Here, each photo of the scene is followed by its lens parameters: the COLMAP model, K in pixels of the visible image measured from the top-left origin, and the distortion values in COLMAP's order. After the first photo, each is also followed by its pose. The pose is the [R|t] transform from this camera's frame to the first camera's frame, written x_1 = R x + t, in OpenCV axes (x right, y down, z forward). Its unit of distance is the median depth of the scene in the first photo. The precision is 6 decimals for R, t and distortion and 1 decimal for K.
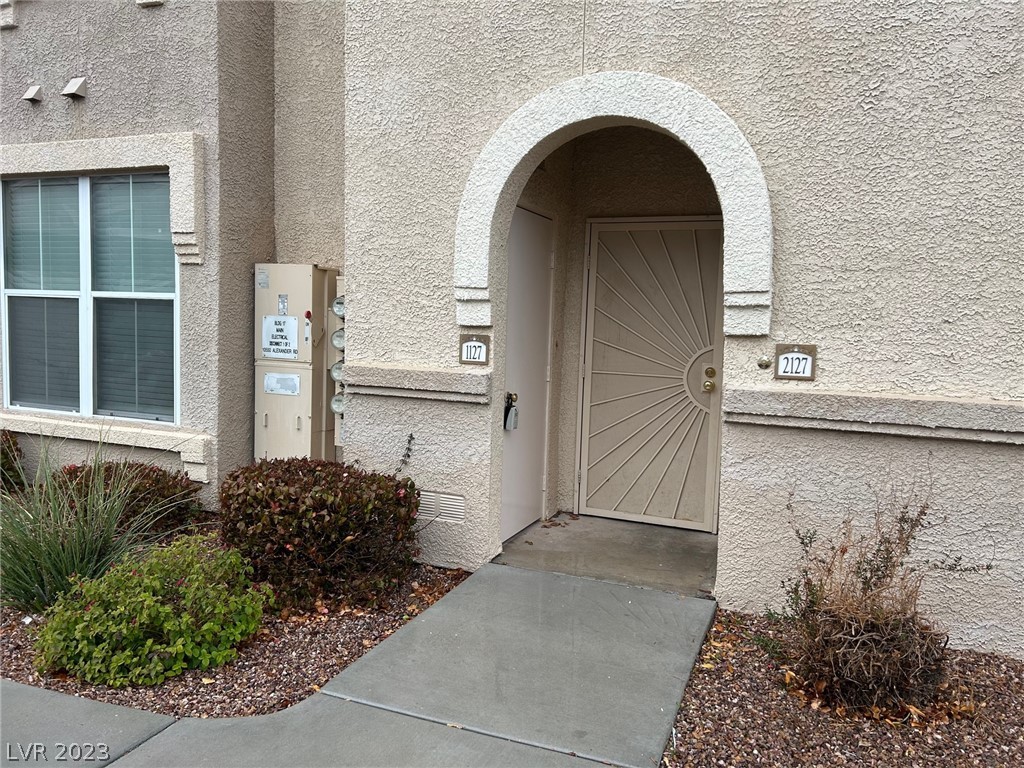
lens RADIAL K [[771.1, 0, 514.2], [0, 771.1, 387.9], [0, 0, 1]] dist [0.065336, -0.068390]
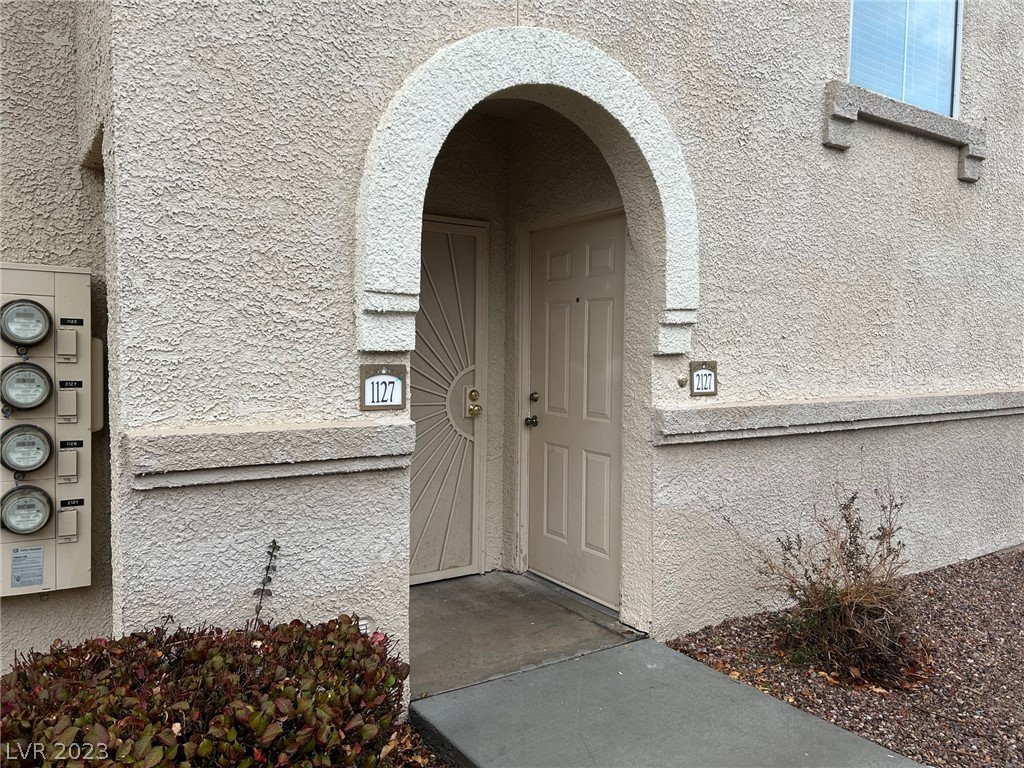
lens RADIAL K [[771.1, 0, 518.2], [0, 771.1, 383.3], [0, 0, 1]] dist [0.065336, -0.068390]
pose [[0.559439, -0.063643, 0.826424, -0.555574], [0.078047, 0.996663, 0.023920, -0.063184], [-0.825189, 0.051118, 0.562539, 0.564469]]
